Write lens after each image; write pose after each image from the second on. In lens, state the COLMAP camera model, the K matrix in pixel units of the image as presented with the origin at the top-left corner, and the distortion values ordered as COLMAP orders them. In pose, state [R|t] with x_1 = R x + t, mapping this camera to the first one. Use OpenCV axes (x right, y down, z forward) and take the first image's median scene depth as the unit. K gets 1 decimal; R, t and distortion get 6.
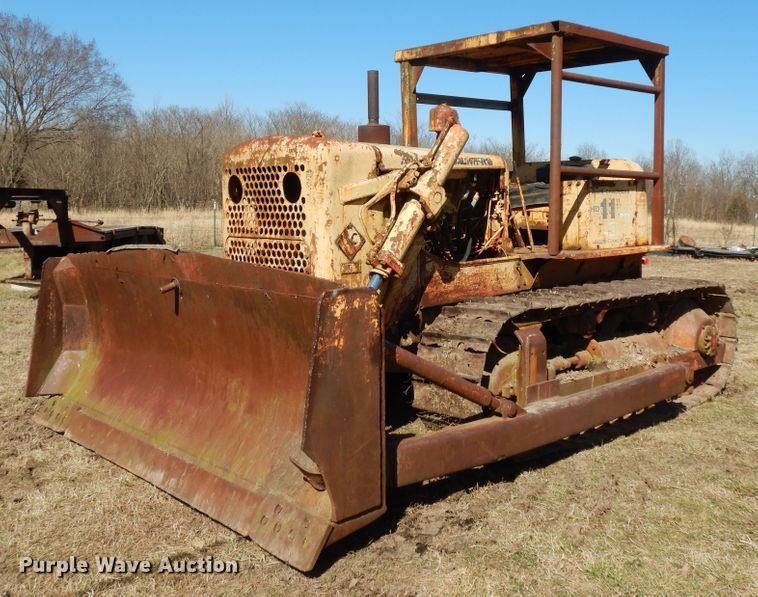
lens RADIAL K [[799.2, 0, 420.6], [0, 799.2, 237.1], [0, 0, 1]] dist [0.017799, 0.000000]
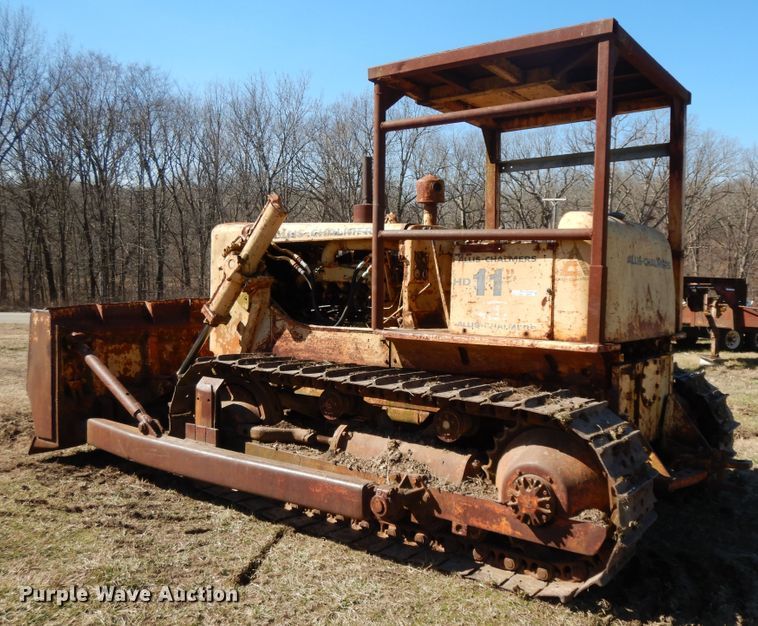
lens RADIAL K [[713.3, 0, 430.6], [0, 713.3, 331.5], [0, 0, 1]] dist [0.008697, 0.000000]
pose [[0.193827, 0.070905, -0.978470, 1.074641], [-0.075437, 0.995509, 0.057197, -0.029278], [0.978131, 0.062726, 0.198306, 1.001318]]
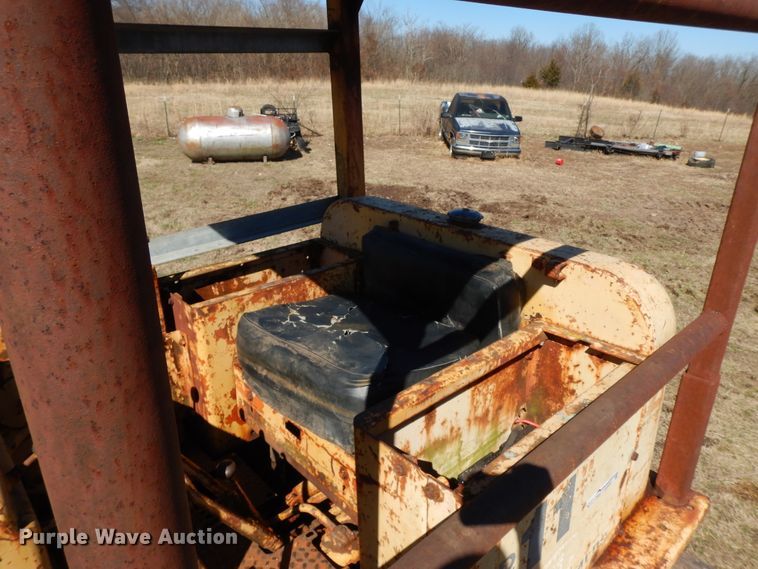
lens RADIAL K [[539.4, 0, 378.1], [0, 539.4, 288.1], [0, 0, 1]] dist [0.009680, -0.000294]
pose [[0.999661, 0.016728, -0.019975, 0.219292], [-0.009091, 0.942436, 0.334264, -0.204262], [0.024417, -0.333969, 0.942268, 1.038020]]
